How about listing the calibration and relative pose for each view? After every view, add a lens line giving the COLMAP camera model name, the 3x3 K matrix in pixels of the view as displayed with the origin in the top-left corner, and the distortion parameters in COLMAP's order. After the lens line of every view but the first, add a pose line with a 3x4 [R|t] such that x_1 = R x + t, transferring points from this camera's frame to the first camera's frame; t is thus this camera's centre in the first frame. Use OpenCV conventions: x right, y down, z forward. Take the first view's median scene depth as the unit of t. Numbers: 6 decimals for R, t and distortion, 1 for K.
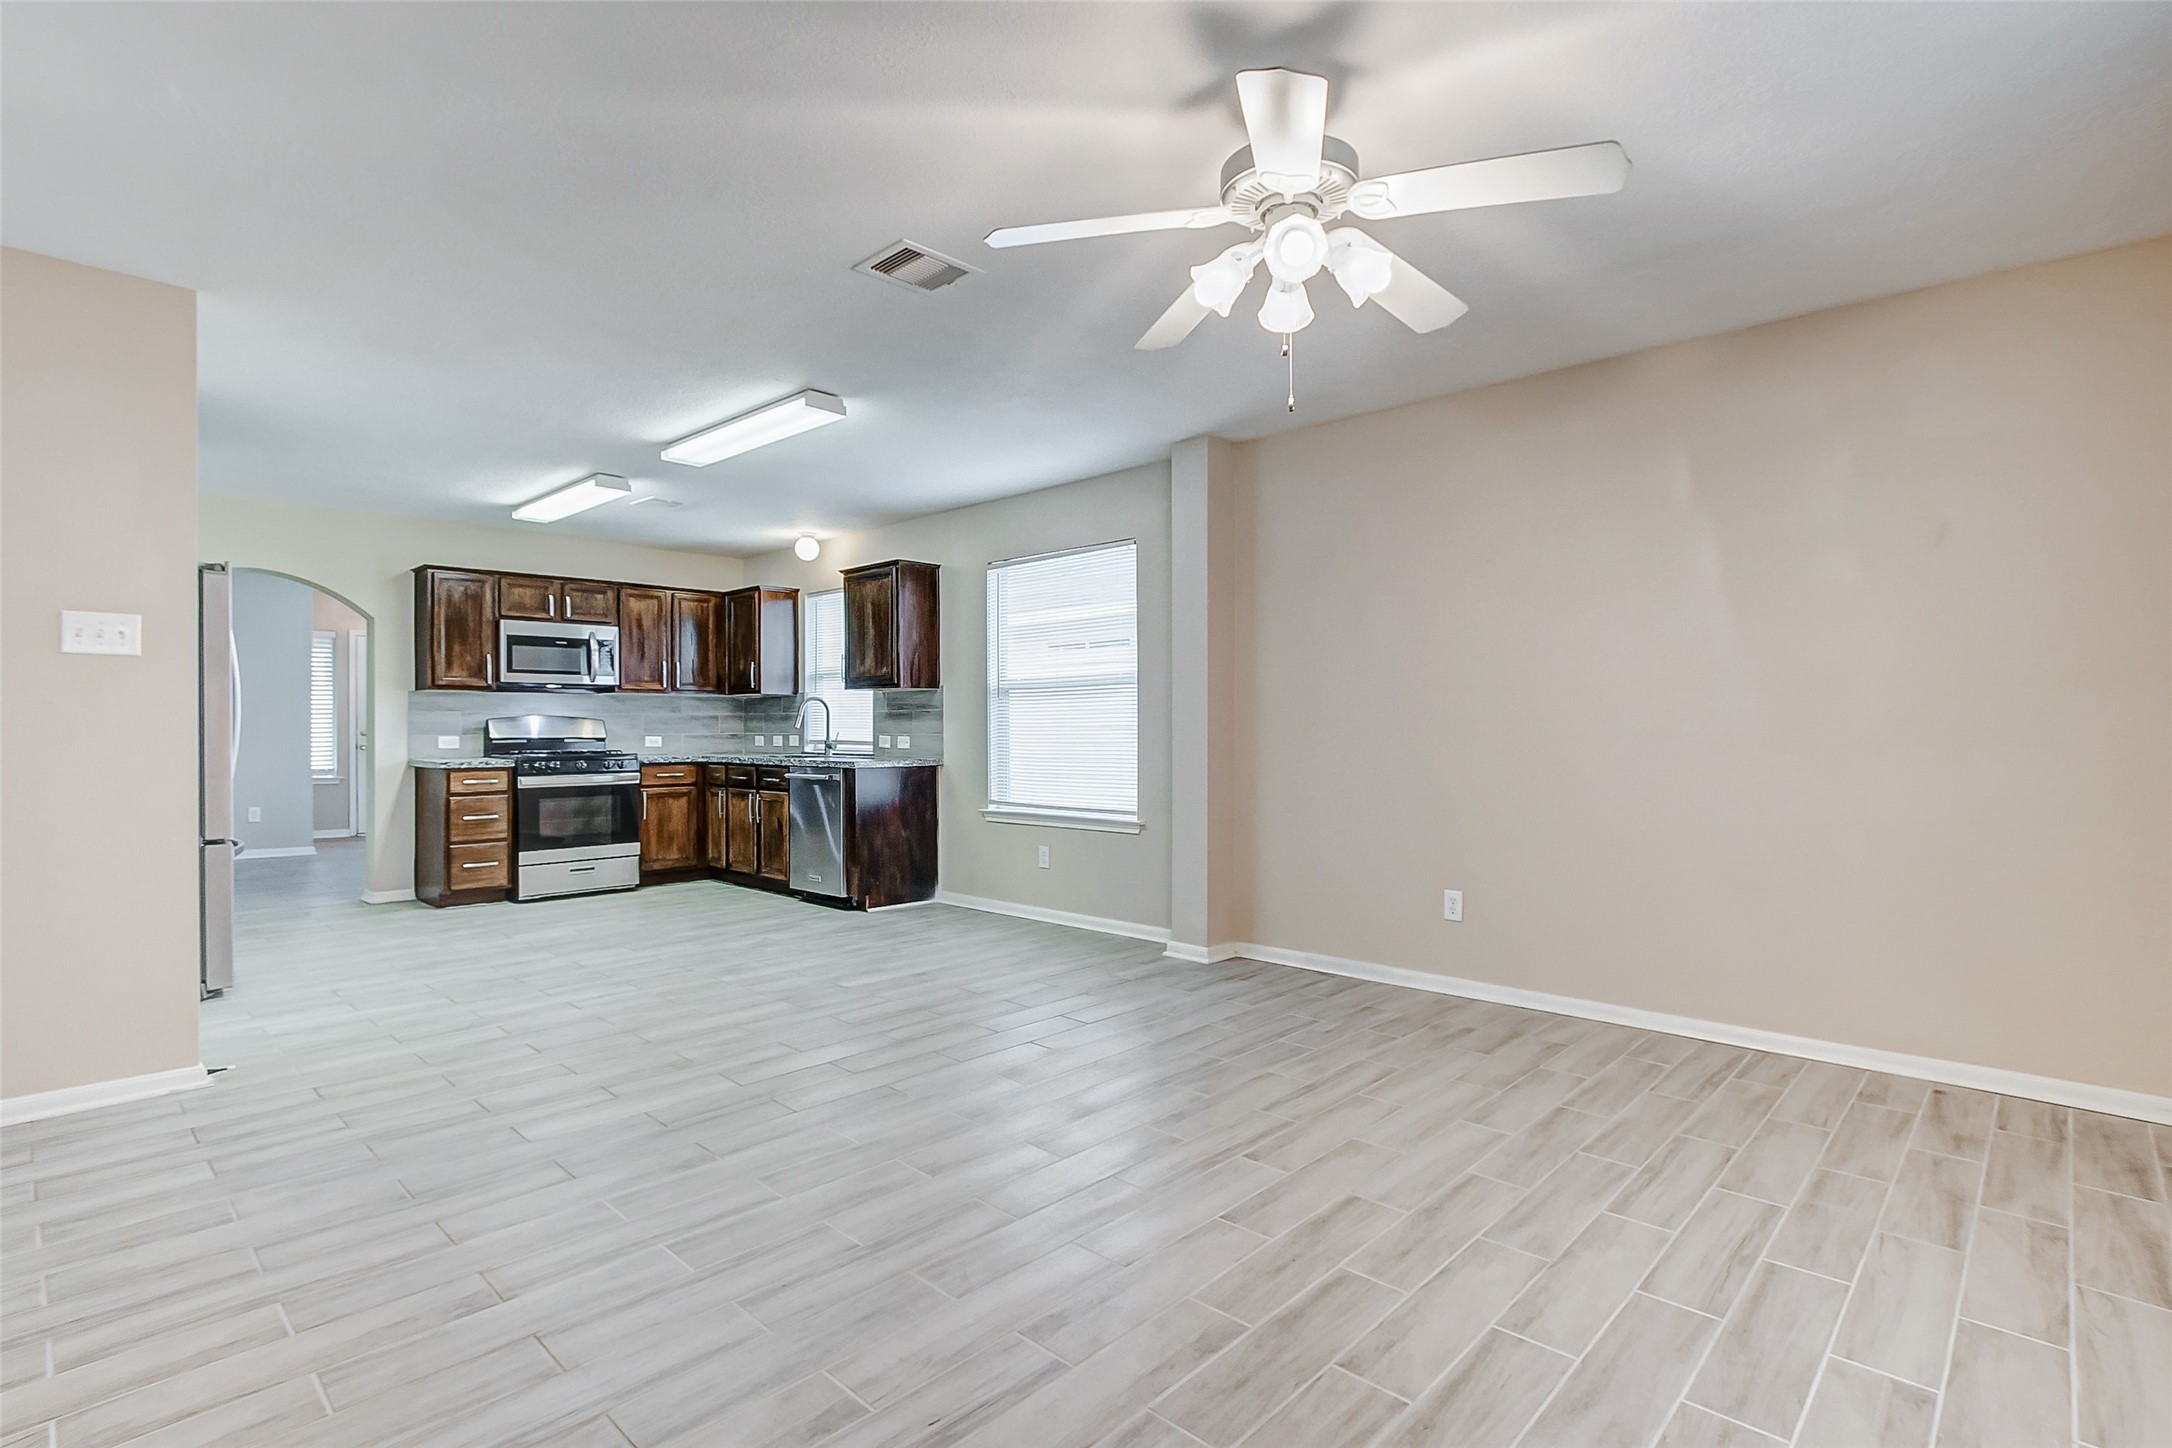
lens RADIAL K [[1045.9, 0, 1093.0], [0, 1045.9, 724.6], [0, 0, 1]] dist [-0.018435, 0.000376]
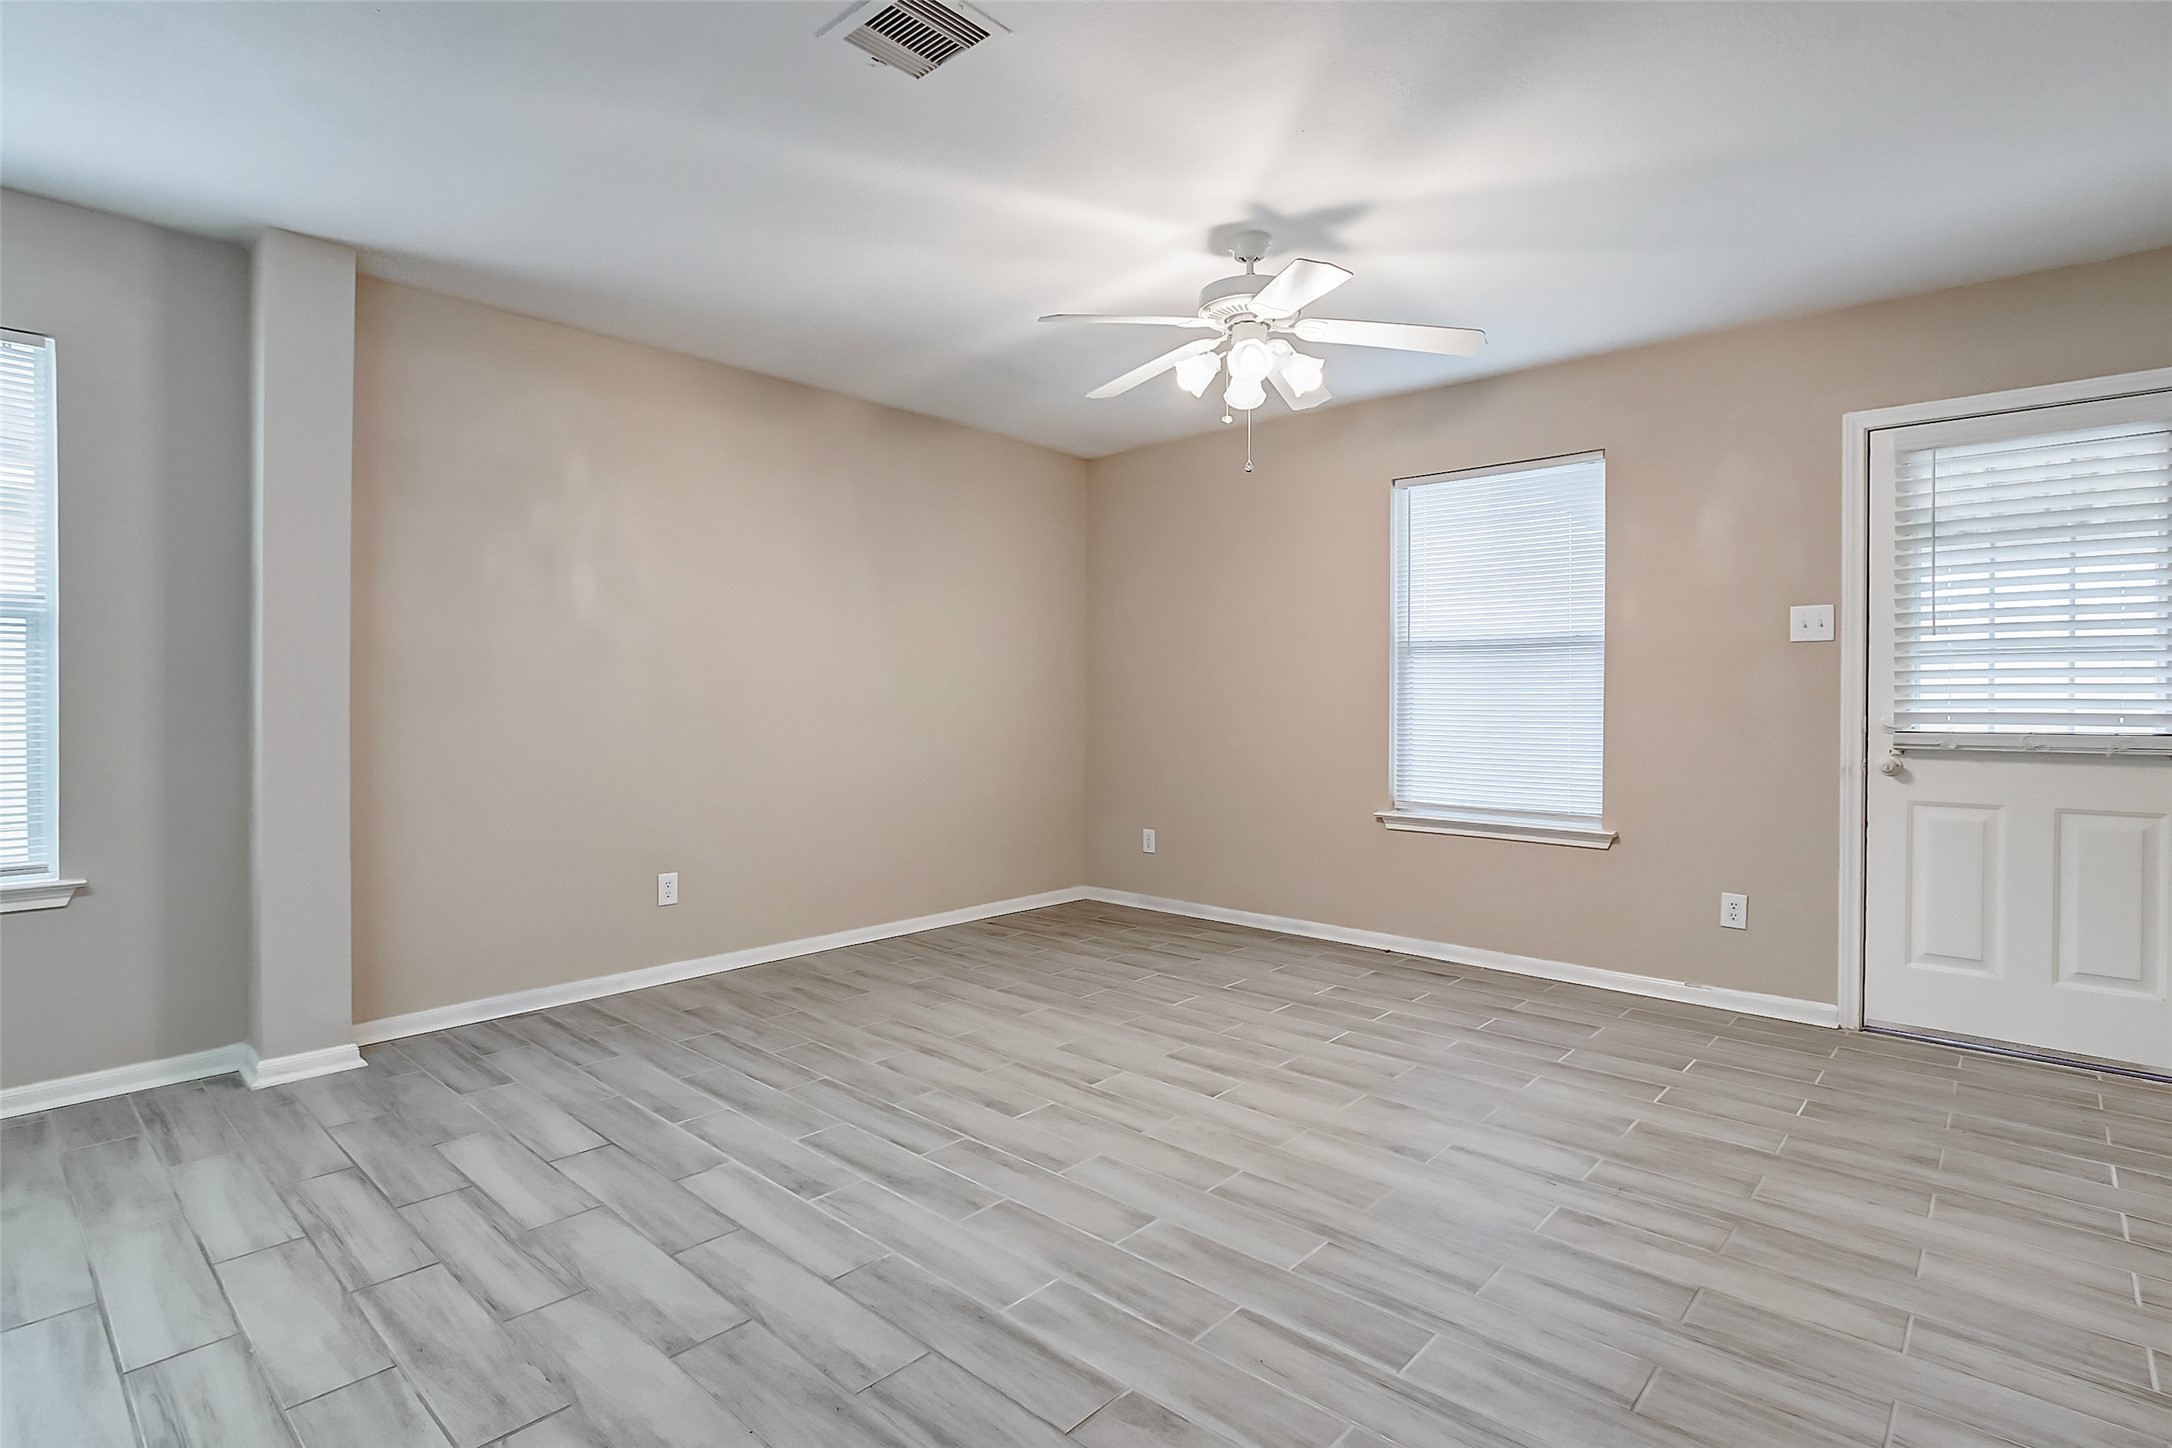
lens RADIAL K [[1053.6, 0, 1058.9], [0, 1053.6, 701.6], [0, 0, 1]] dist [-0.016326, 0.000586]
pose [[-0.011969, -0.000226, 0.999928, -0.403322], [-0.003045, 0.999995, 0.000190, 0.000874], [-0.999924, -0.003042, -0.011970, 0.428780]]
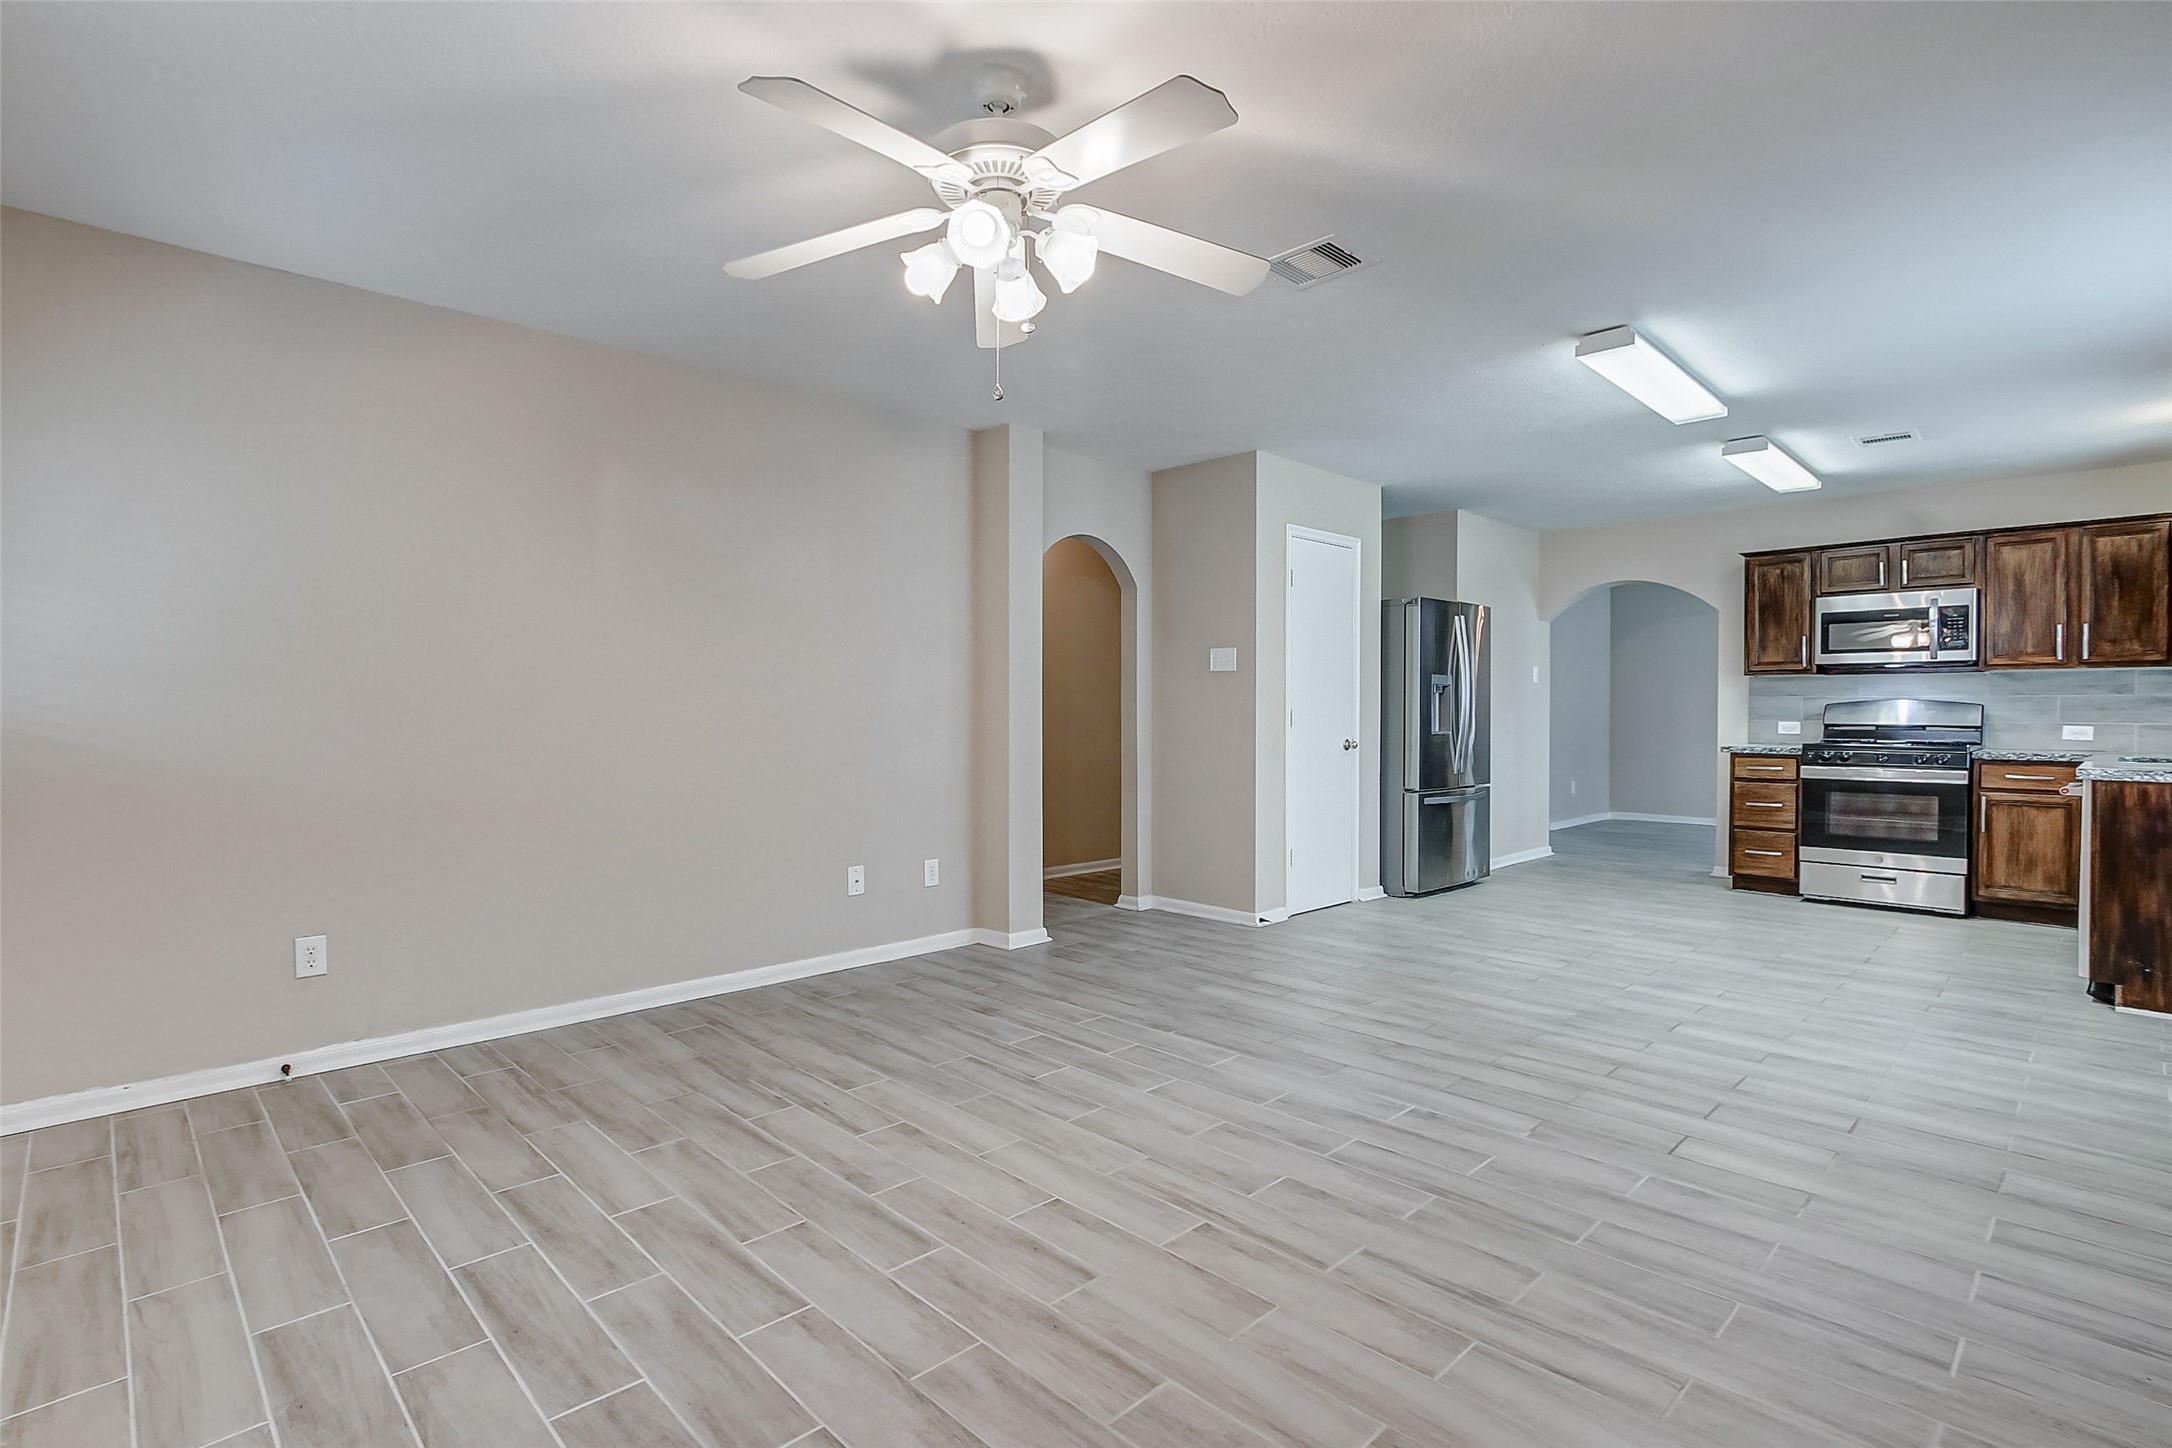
lens RADIAL K [[1022.7, 0, 1068.3], [0, 1022.7, 749.2], [0, 0, 1]] dist [-0.010753, 0.000322]
pose [[-0.043602, 0.042280, -0.998154, 0.396185], [0.001586, 0.999106, 0.042251, -0.004633], [0.999048, 0.000259, -0.043630, 0.377186]]
